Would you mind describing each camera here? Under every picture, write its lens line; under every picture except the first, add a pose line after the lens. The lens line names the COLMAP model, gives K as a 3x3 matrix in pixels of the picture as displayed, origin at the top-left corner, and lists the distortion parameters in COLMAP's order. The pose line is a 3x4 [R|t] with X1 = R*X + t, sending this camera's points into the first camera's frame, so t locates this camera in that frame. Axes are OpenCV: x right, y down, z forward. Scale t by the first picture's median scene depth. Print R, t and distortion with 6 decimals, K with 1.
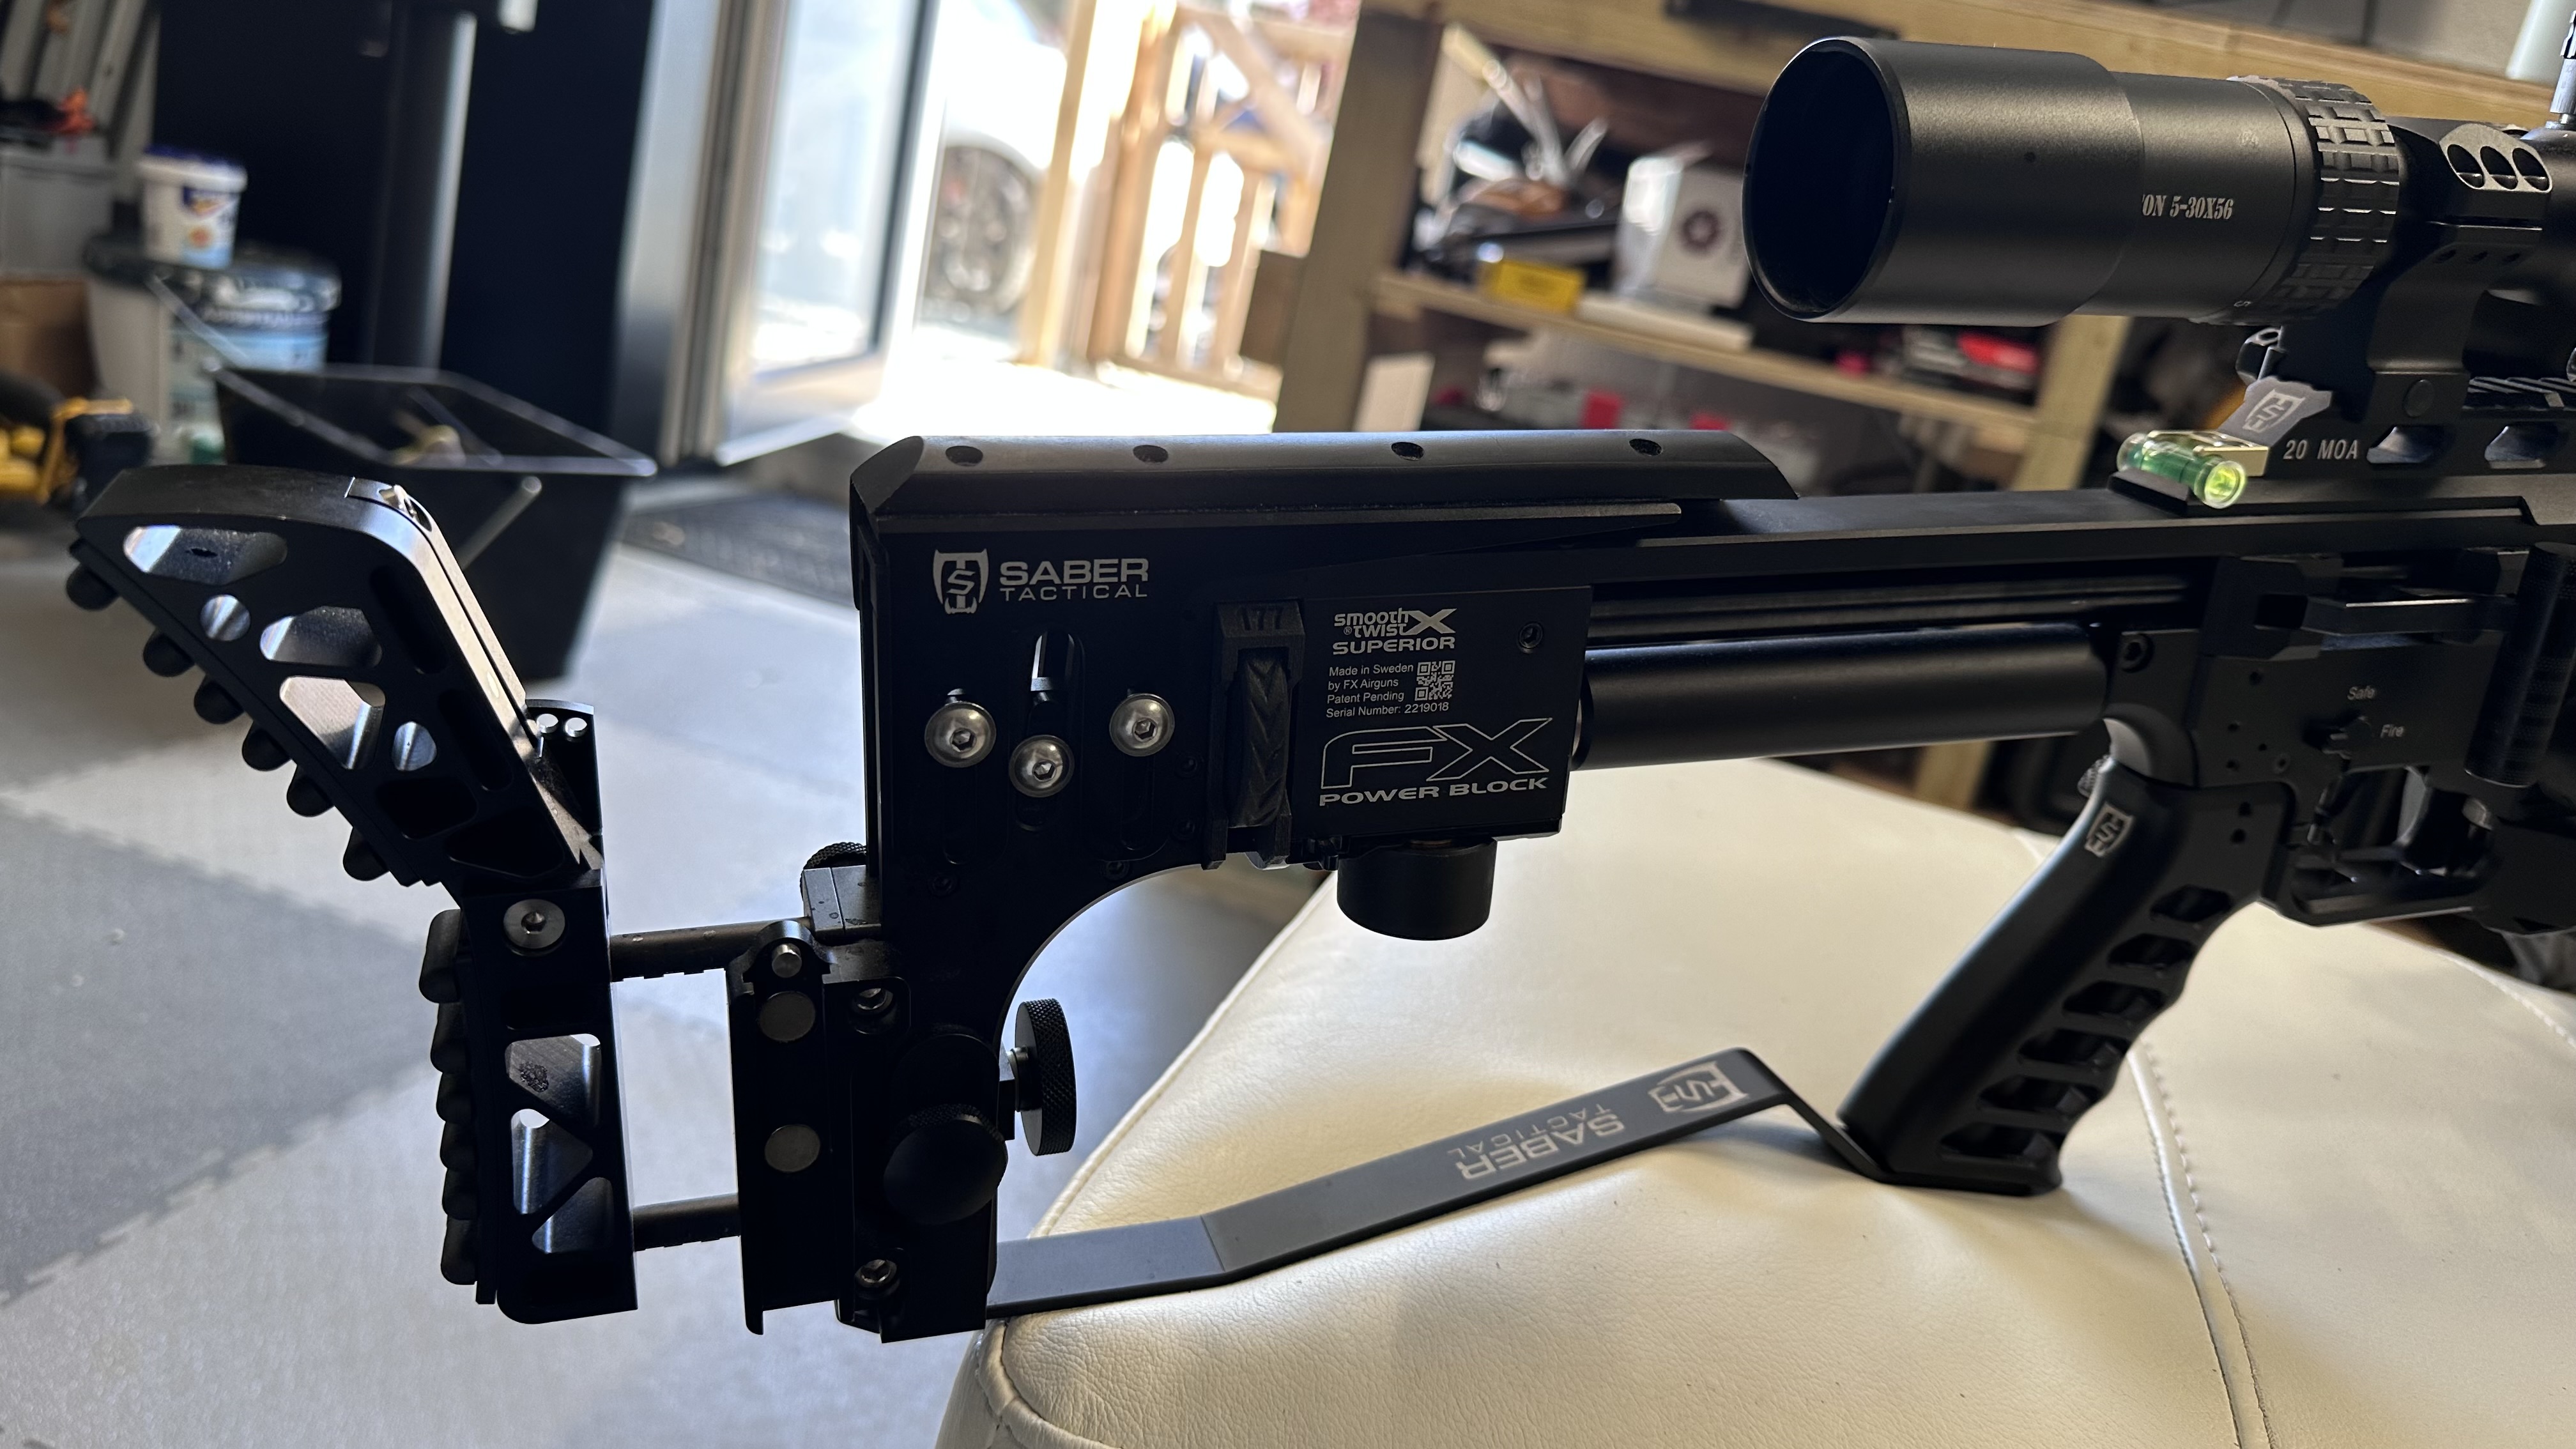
lens RADIAL K [[1843.7, 0, 1218.0], [0, 1843.7, 718.8], [0, 0, 1]] dist [0.020835, -0.044551]
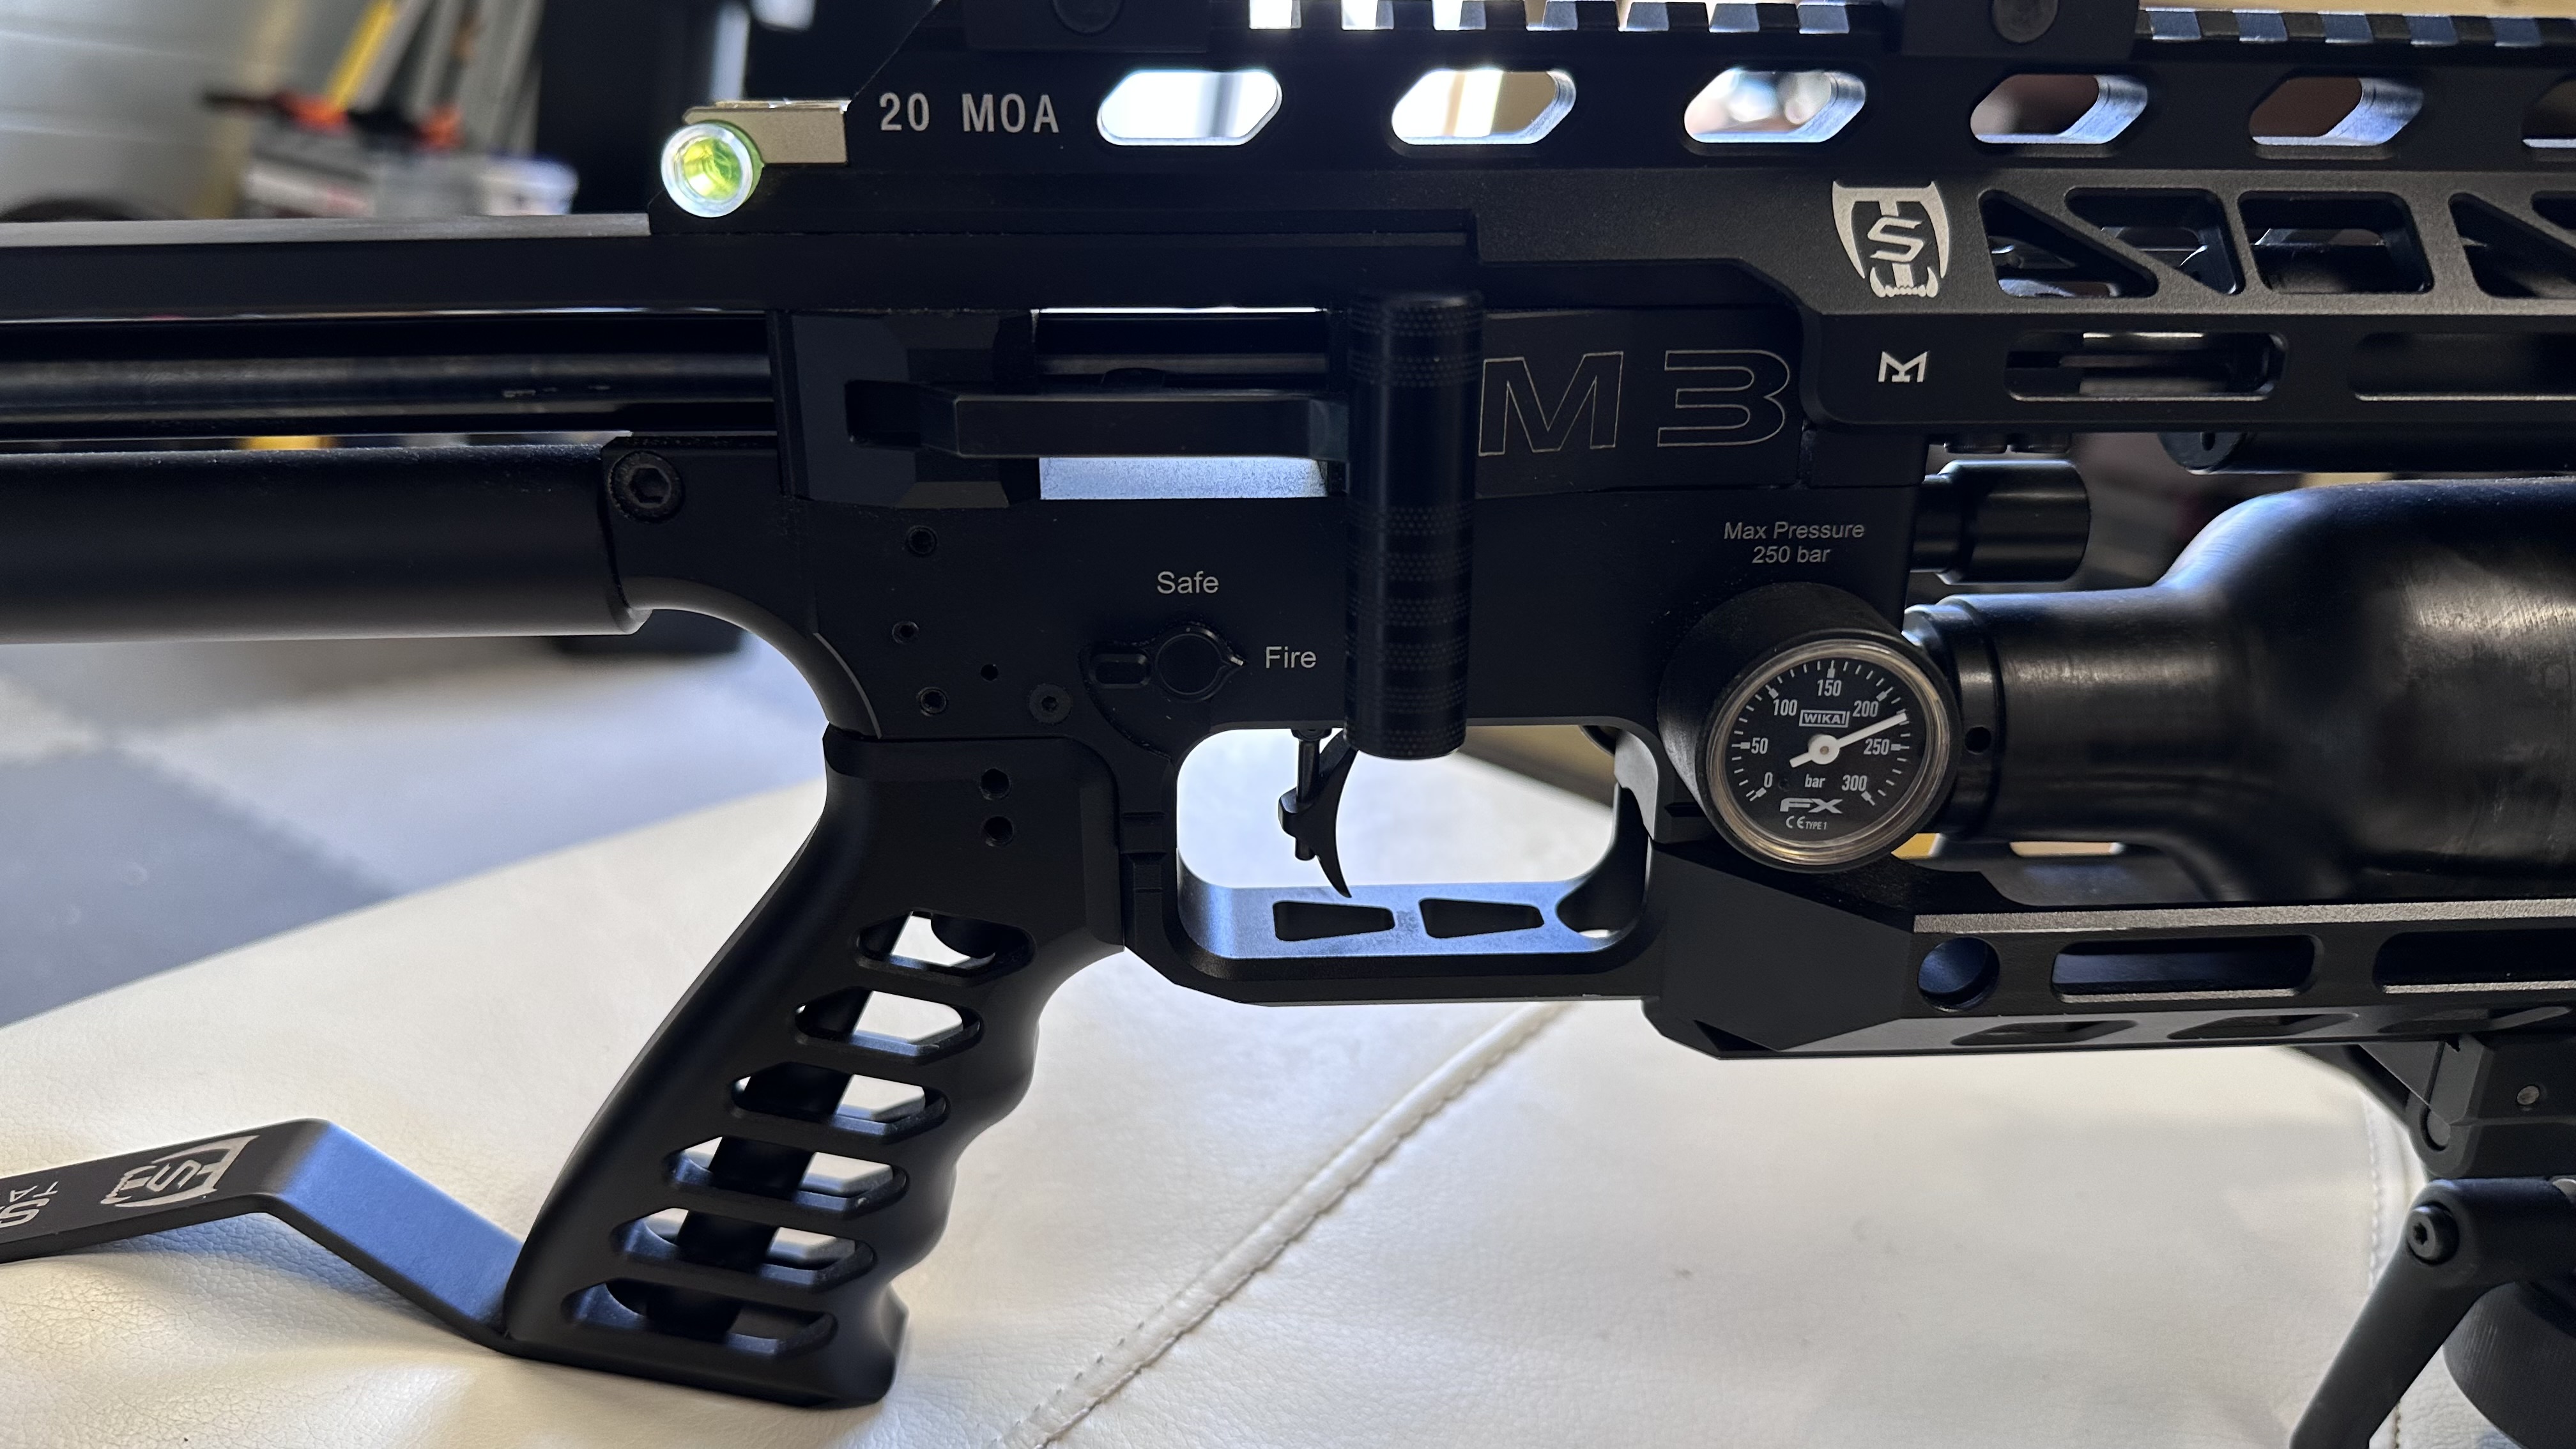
lens RADIAL K [[1843.7, 0, 1235.5], [0, 1843.7, 730.4], [0, 0, 1]] dist [0.020835, -0.044551]
pose [[0.961978, 0.041030, -0.270027, 0.777853], [-0.043138, 0.999067, -0.001874, 0.030387], [0.269698, 0.013451, 0.962851, 0.473192]]
